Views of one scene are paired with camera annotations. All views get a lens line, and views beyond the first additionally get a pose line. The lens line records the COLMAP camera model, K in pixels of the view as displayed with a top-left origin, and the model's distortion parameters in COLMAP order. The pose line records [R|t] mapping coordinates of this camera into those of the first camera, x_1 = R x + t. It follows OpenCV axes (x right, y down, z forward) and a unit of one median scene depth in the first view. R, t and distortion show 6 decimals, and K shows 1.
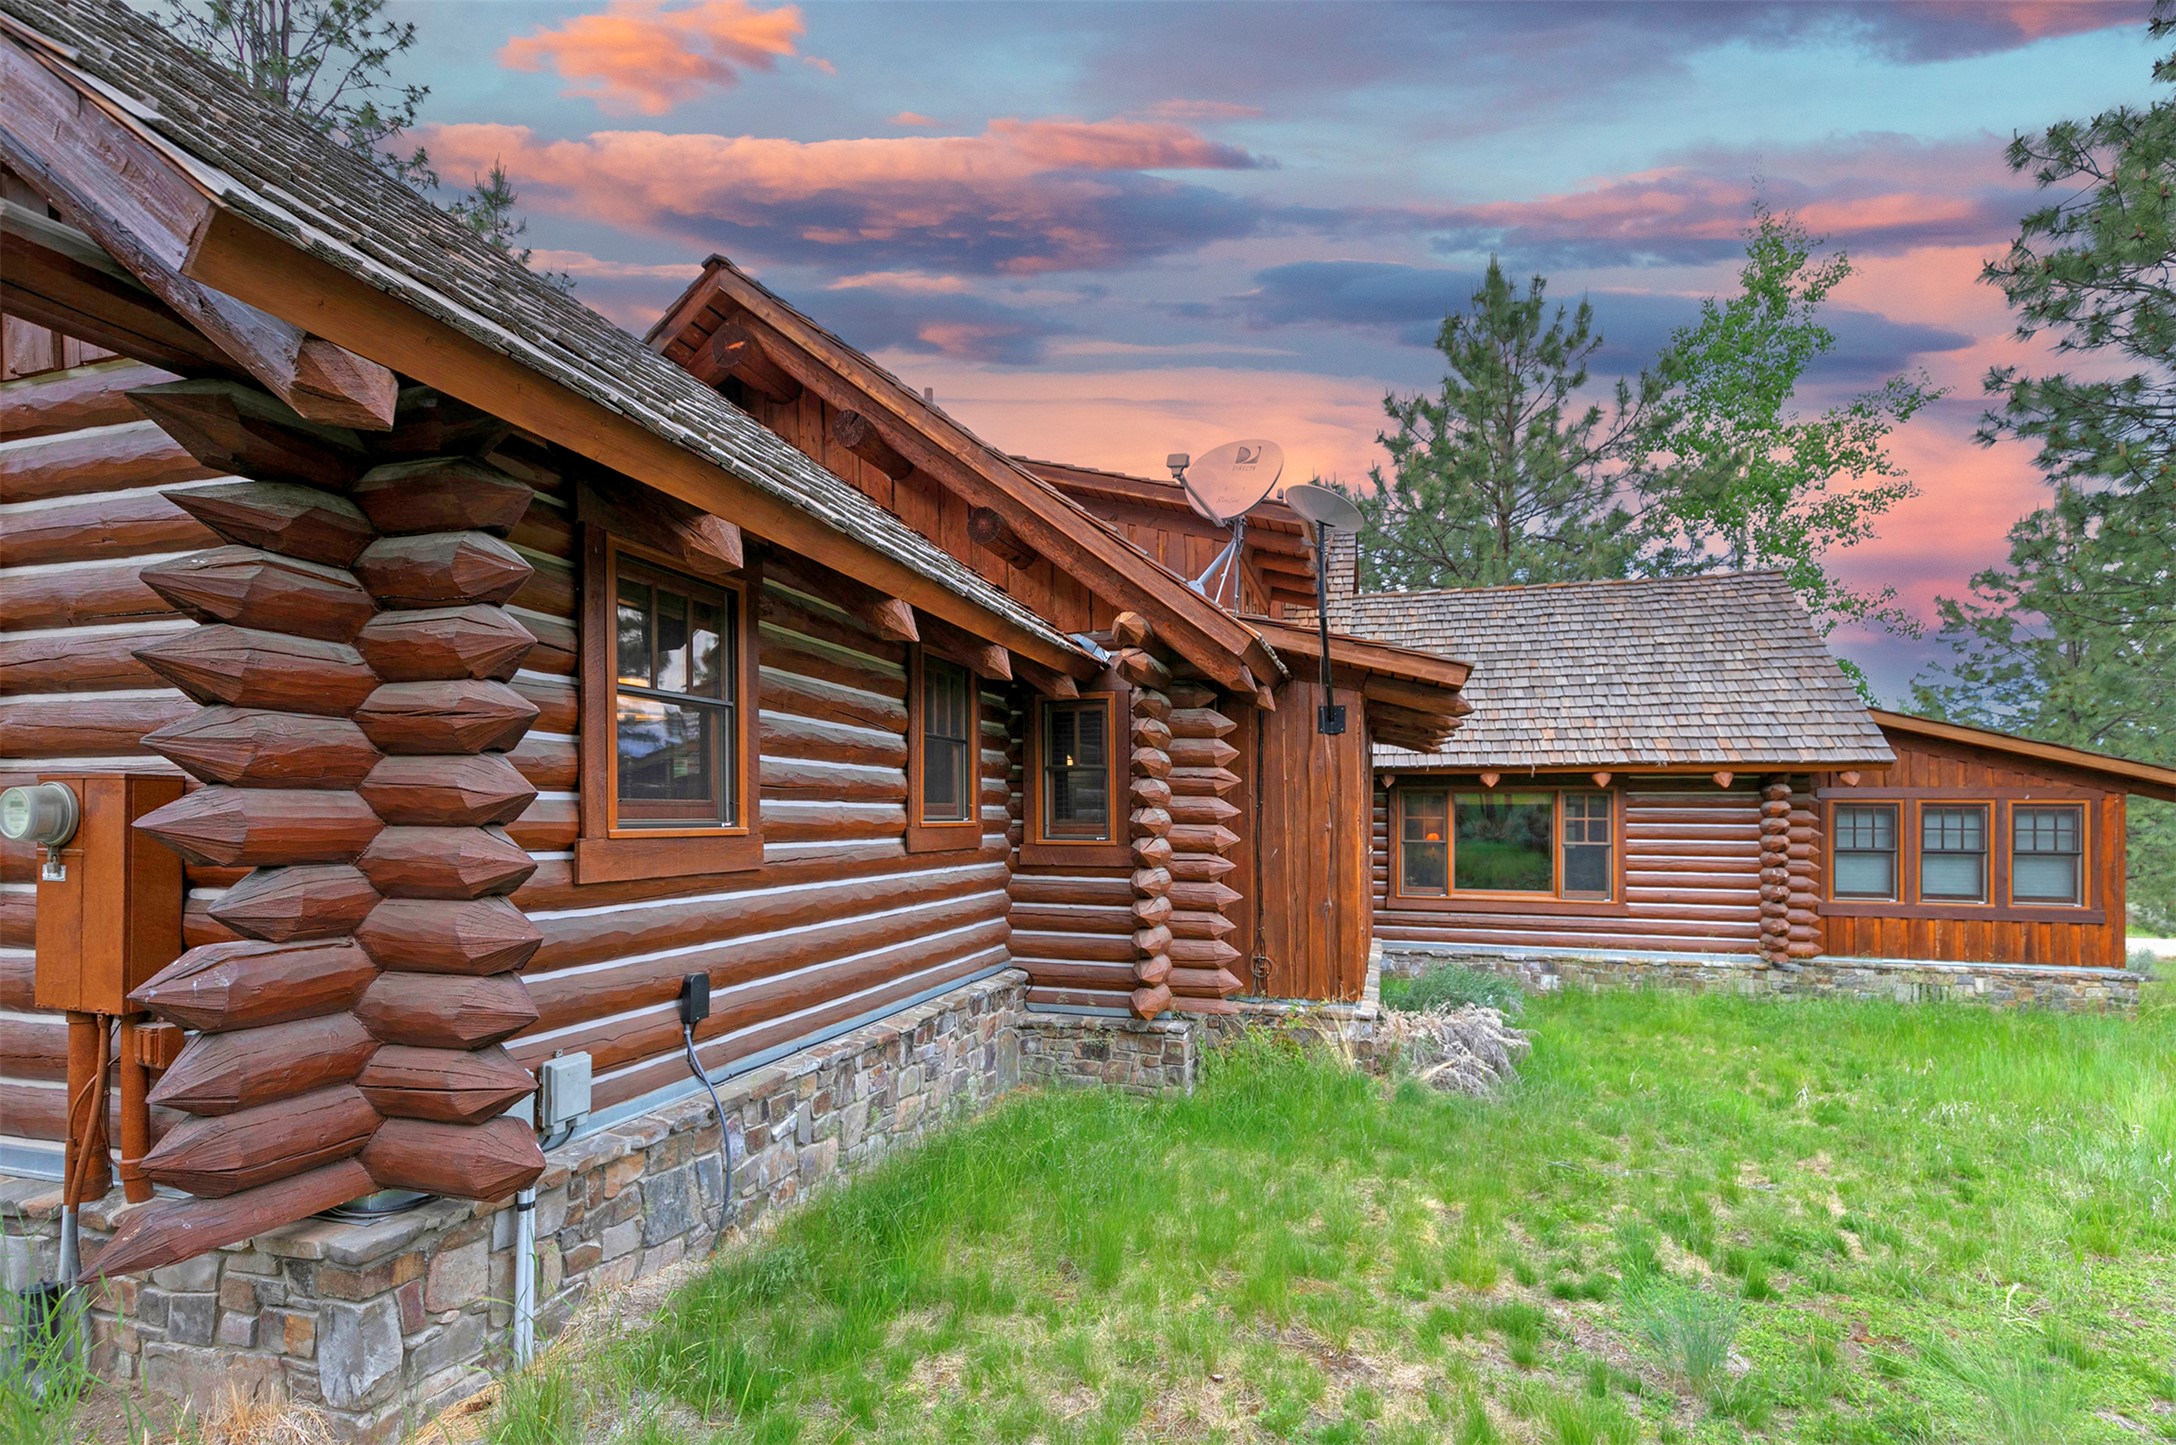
lens RADIAL K [[992.8, 0, 1088.3], [0, 992.8, 823.6], [0, 0, 1]] dist [0.005272, -0.000071]
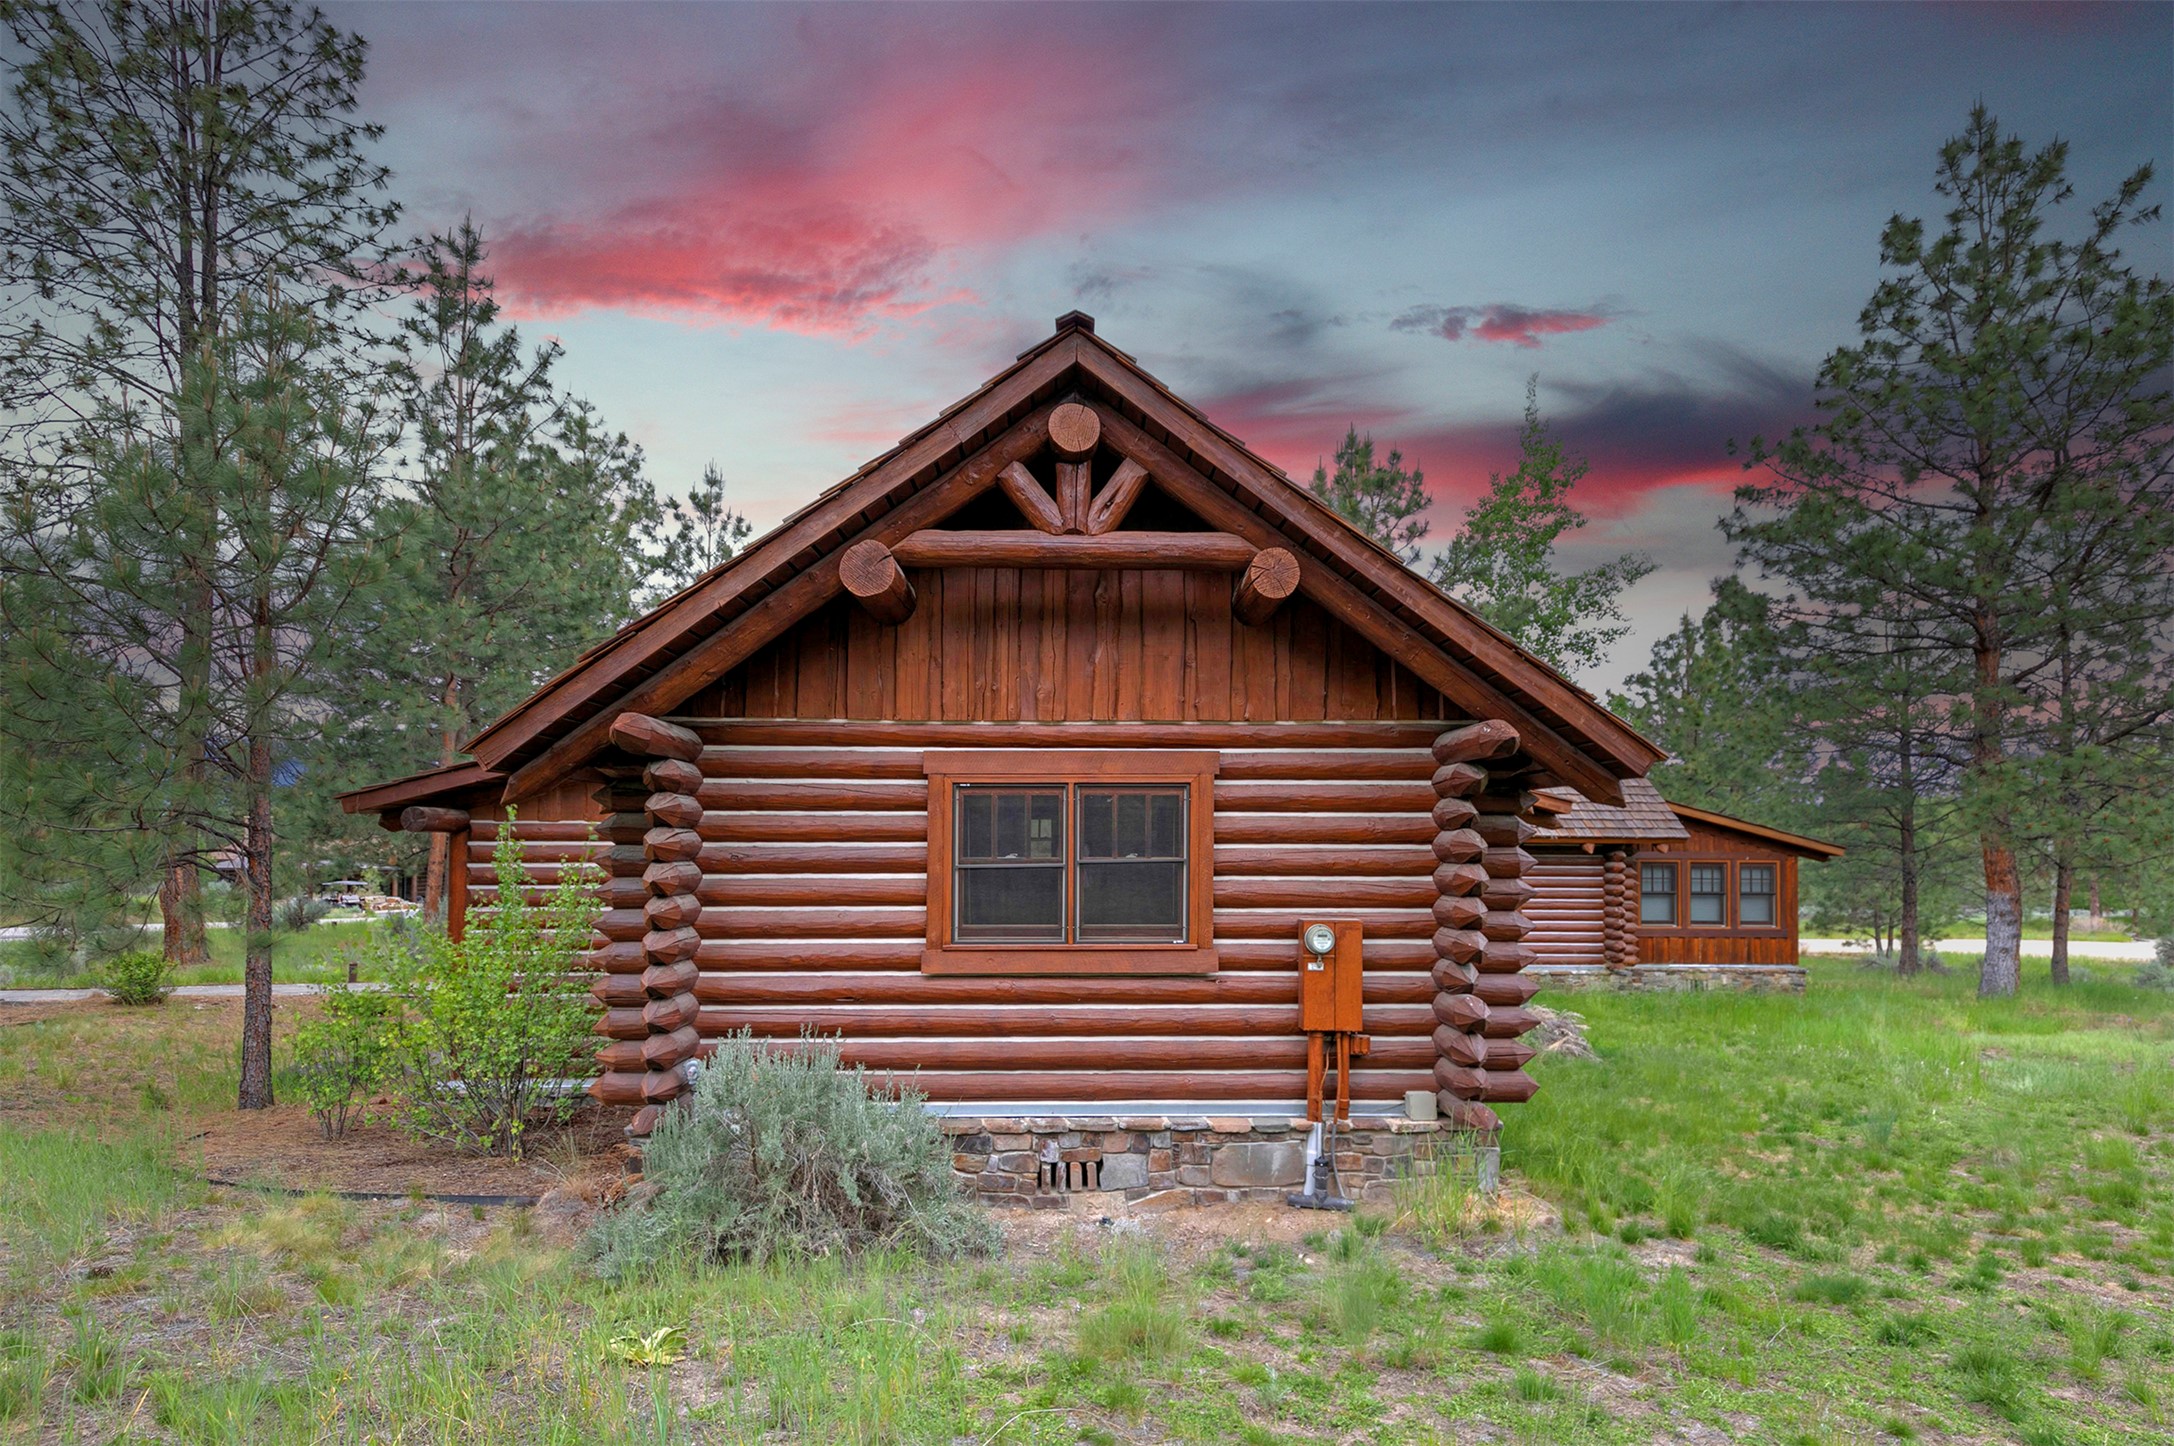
lens RADIAL K [[983.7, 0, 1083.0], [0, 983.7, 835.9], [0, 0, 1]] dist [0.002243, -0.000100]
pose [[0.961631, -0.001929, 0.274339, -0.486013], [0.005126, 0.999927, -0.010939, -0.049497], [-0.274298, 0.011925, 0.961571, -0.205861]]
